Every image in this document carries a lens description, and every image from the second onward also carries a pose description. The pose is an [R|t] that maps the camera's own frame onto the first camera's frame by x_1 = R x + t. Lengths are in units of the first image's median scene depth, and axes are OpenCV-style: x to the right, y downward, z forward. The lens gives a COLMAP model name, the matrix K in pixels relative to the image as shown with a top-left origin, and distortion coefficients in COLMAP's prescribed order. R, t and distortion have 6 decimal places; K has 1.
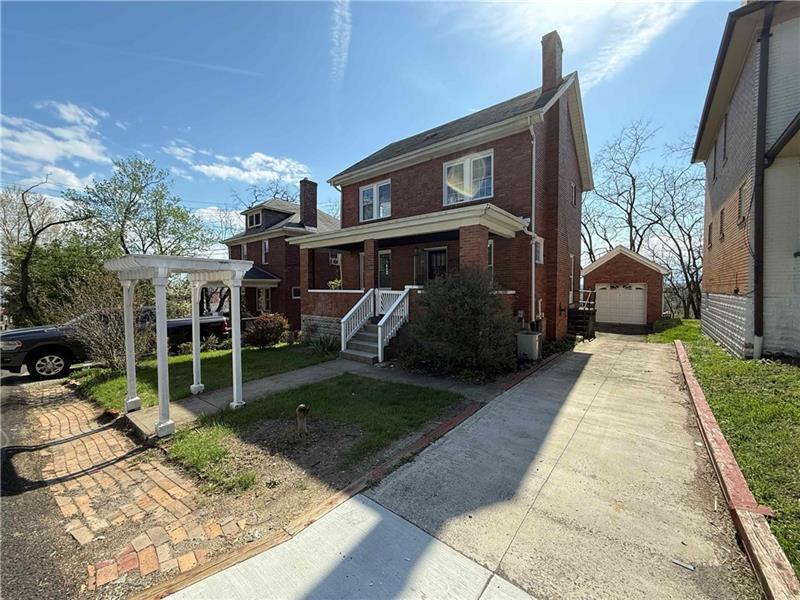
lens RADIAL K [[318.6, 0, 400.0], [0, 318.6, 300.0], [0, 0, 1]] dist [-0.000007, 0.000381]
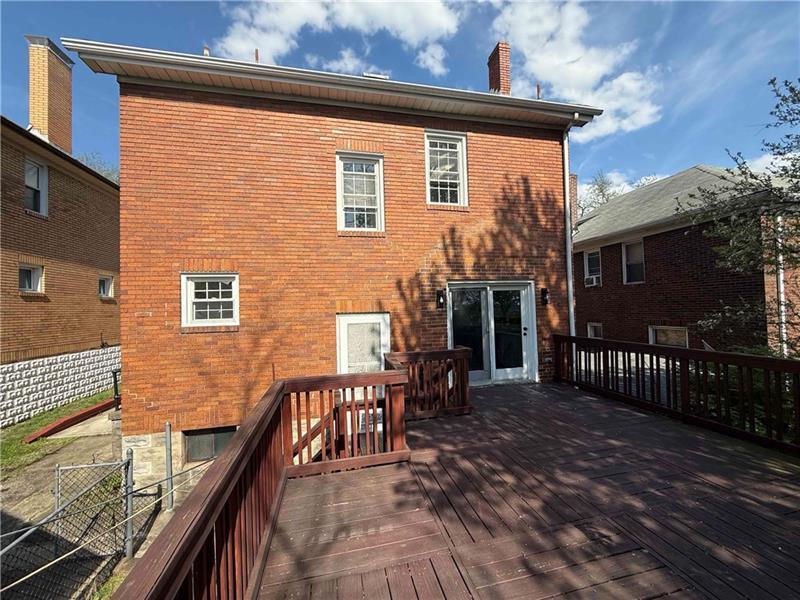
lens RADIAL K [[318.6, 0, 400.0], [0, 318.6, 300.0], [0, 0, 1]] dist [-0.000007, 0.000381]
pose [[-0.617686, 0.000743, -0.786424, 0.942611], [0.007609, 0.999958, -0.005031, -0.149399], [0.786388, -0.009091, -0.617666, 2.052944]]
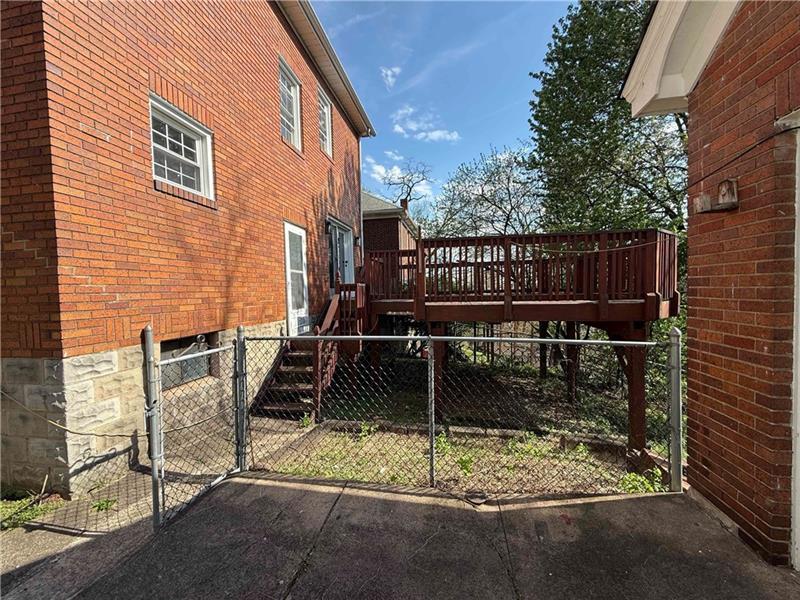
lens RADIAL K [[318.6, 0, 400.0], [0, 318.6, 300.0], [0, 0, 1]] dist [-0.000007, 0.000381]
pose [[0.491348, 0.019704, -0.870741, 1.145525], [-0.003238, 0.999778, 0.020796, -0.009003], [0.870957, -0.007399, 0.491303, 1.561939]]
